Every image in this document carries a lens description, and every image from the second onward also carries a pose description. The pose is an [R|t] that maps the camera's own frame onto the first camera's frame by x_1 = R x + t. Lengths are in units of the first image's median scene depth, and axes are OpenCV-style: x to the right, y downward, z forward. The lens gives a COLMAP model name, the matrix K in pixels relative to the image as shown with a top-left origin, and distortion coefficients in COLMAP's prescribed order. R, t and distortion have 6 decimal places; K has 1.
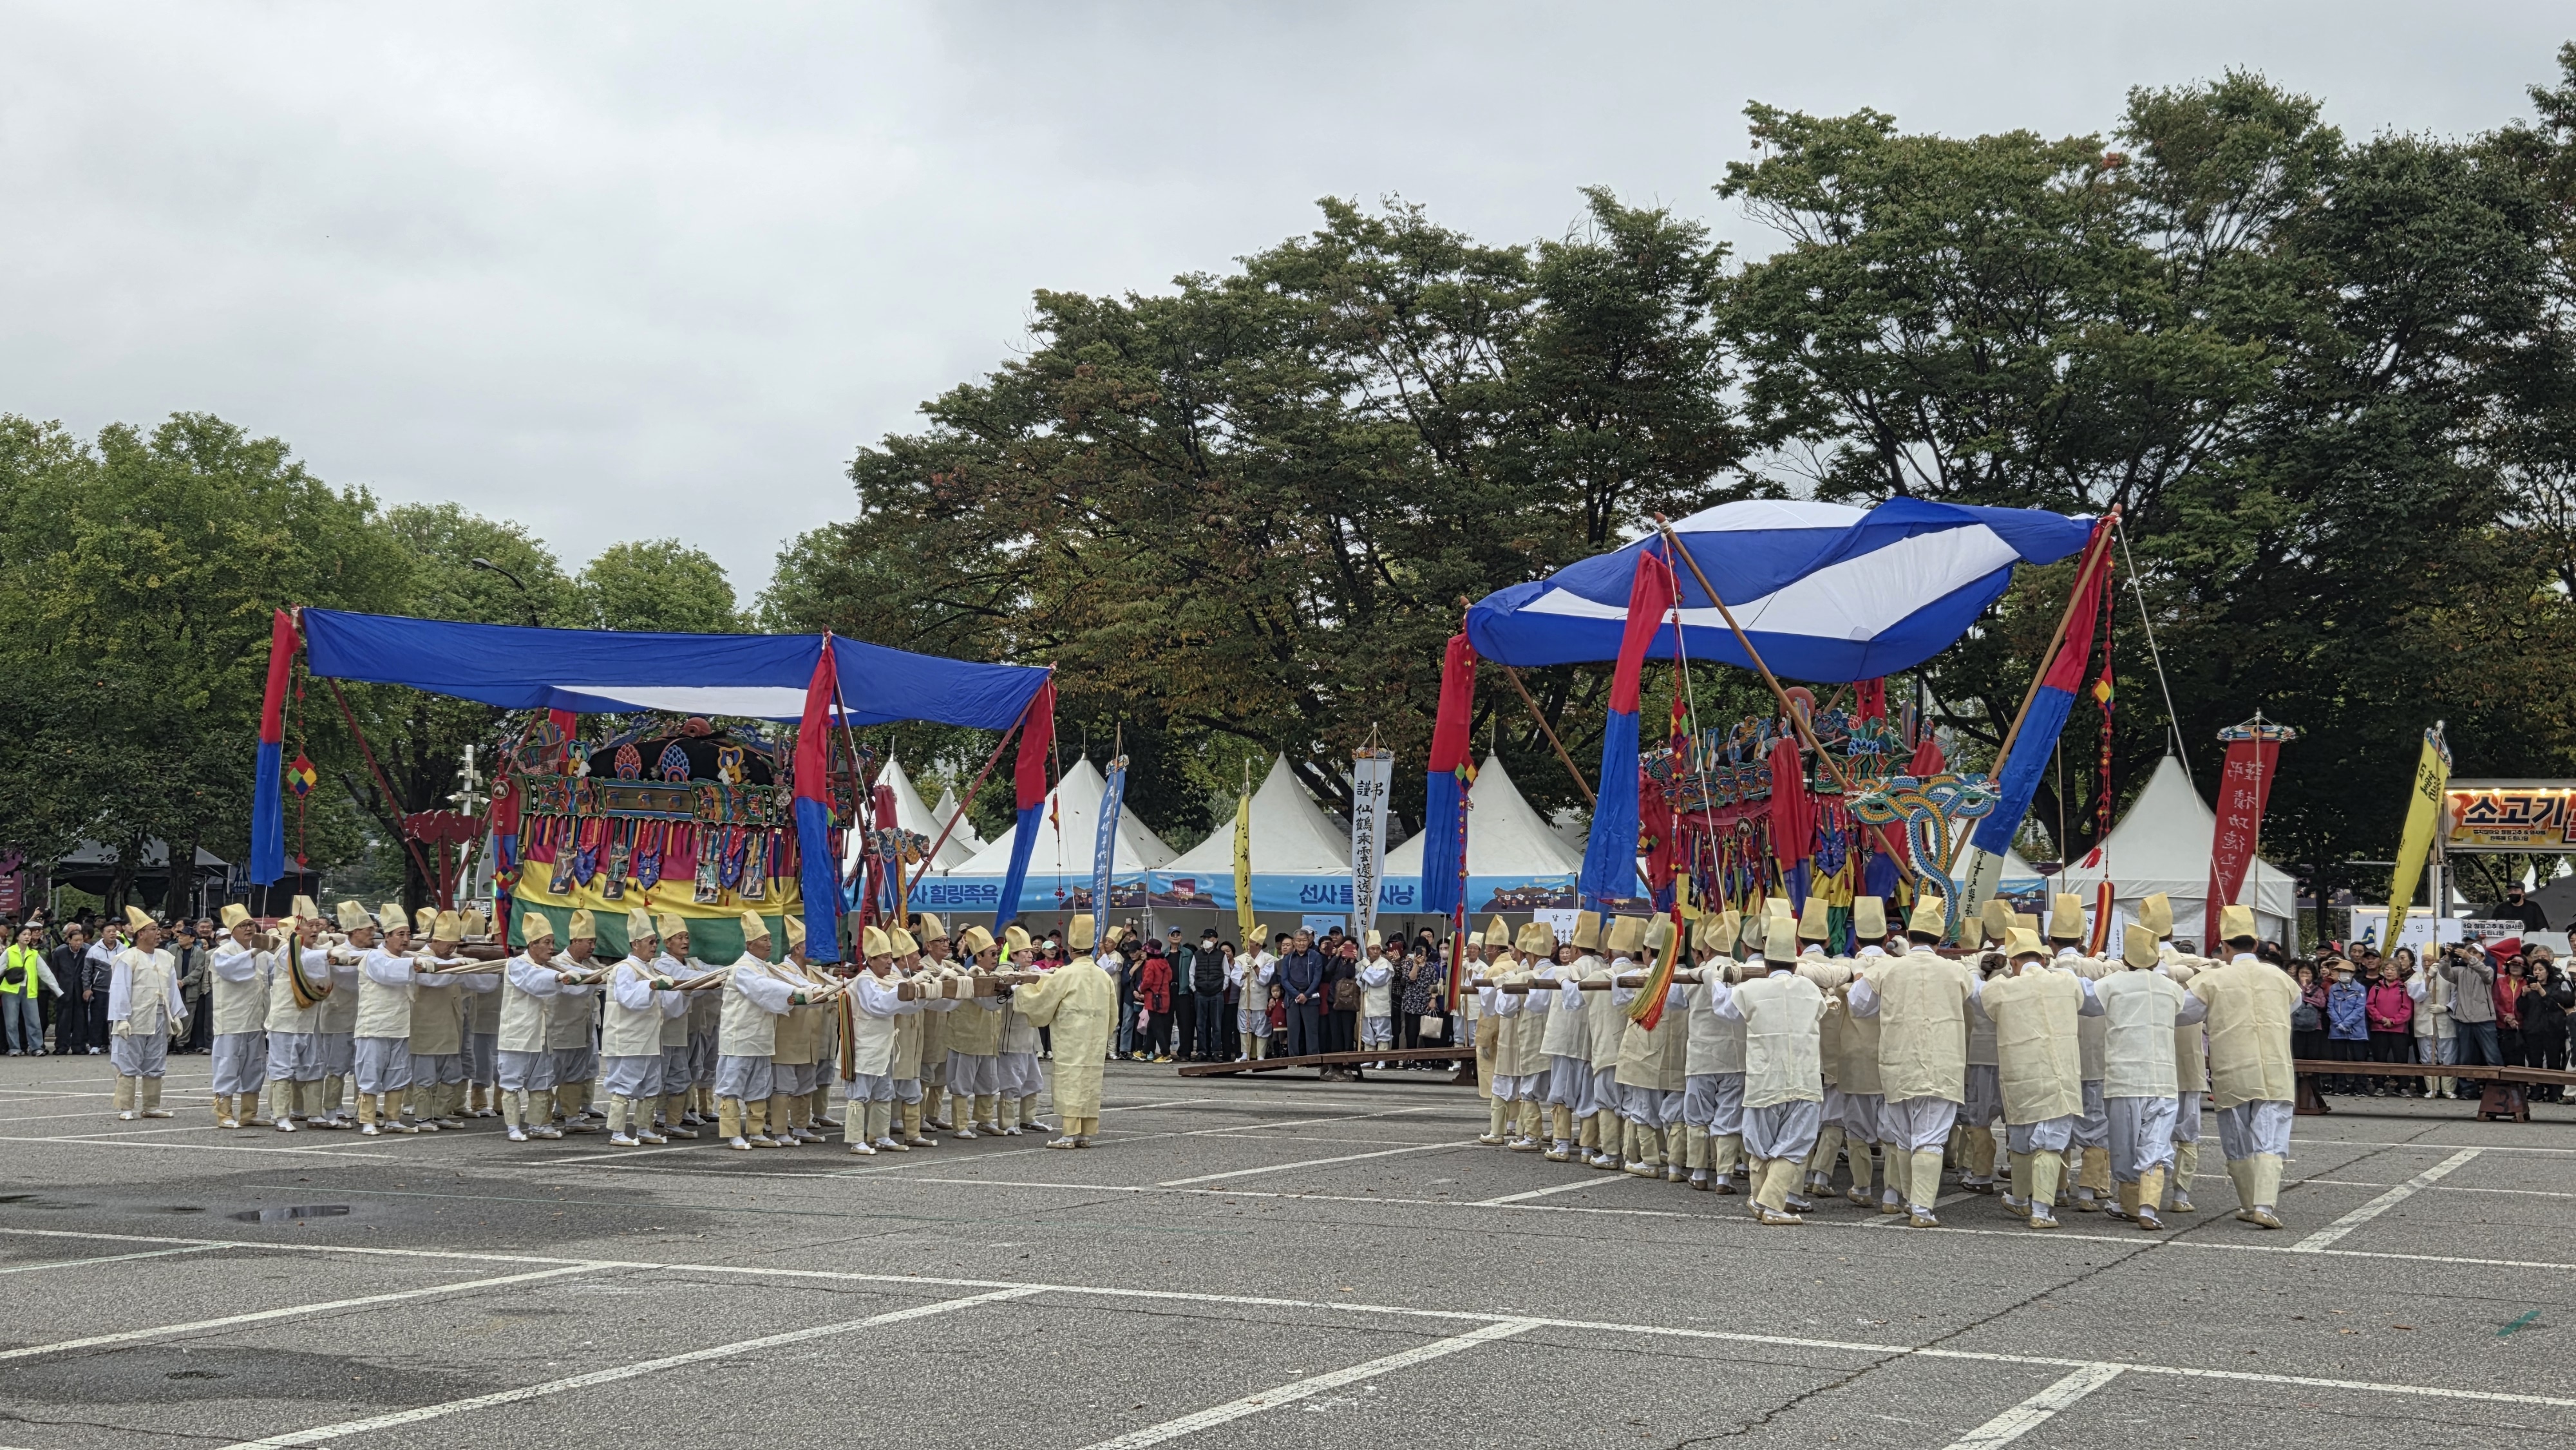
lens RADIAL K [[3318.3, 0, 1288.0], [0, 3318.3, 725.0], [0, 0, 1]] dist [0.026028, 0.036188]
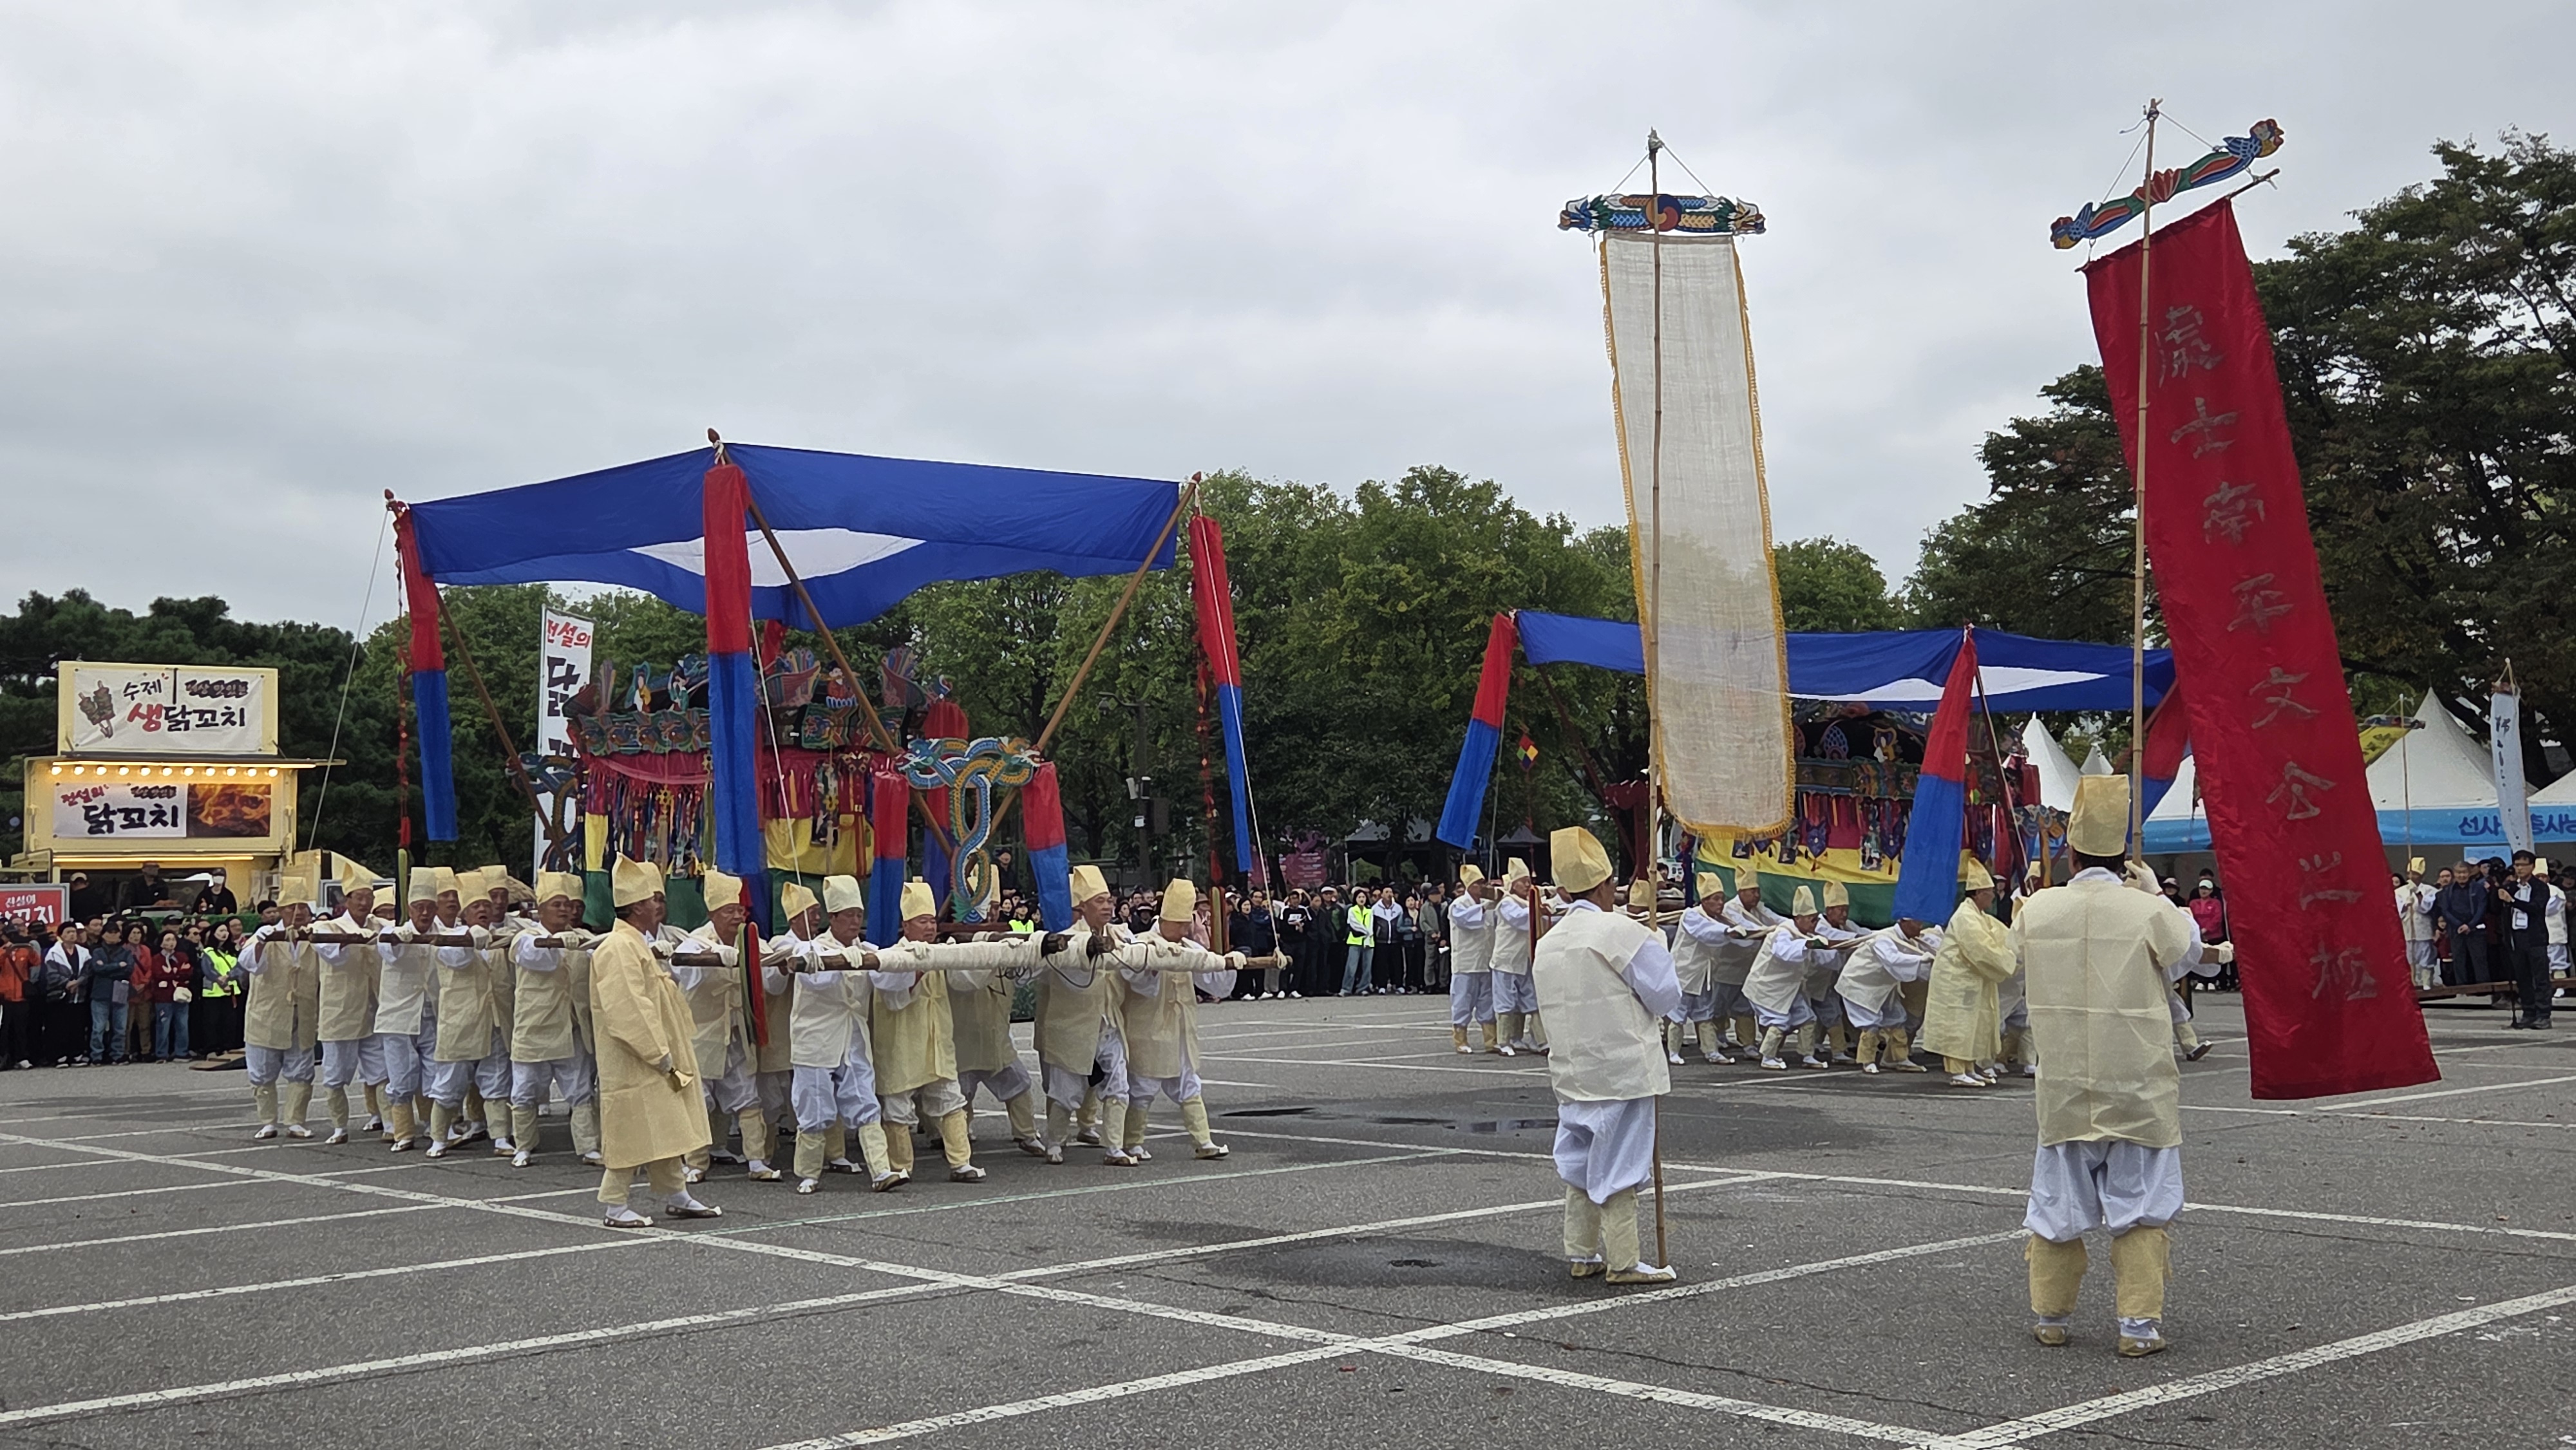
lens RADIAL K [[2621.9, 0, 1288.0], [0, 2621.9, 725.0], [0, 0, 1]] dist [0.122294, -0.229603]
pose [[0.911155, -0.056047, -0.408235, 0.011602], [0.052269, 0.998424, -0.020415, 0.017989], [0.408736, -0.002737, 0.912649, 0.107046]]
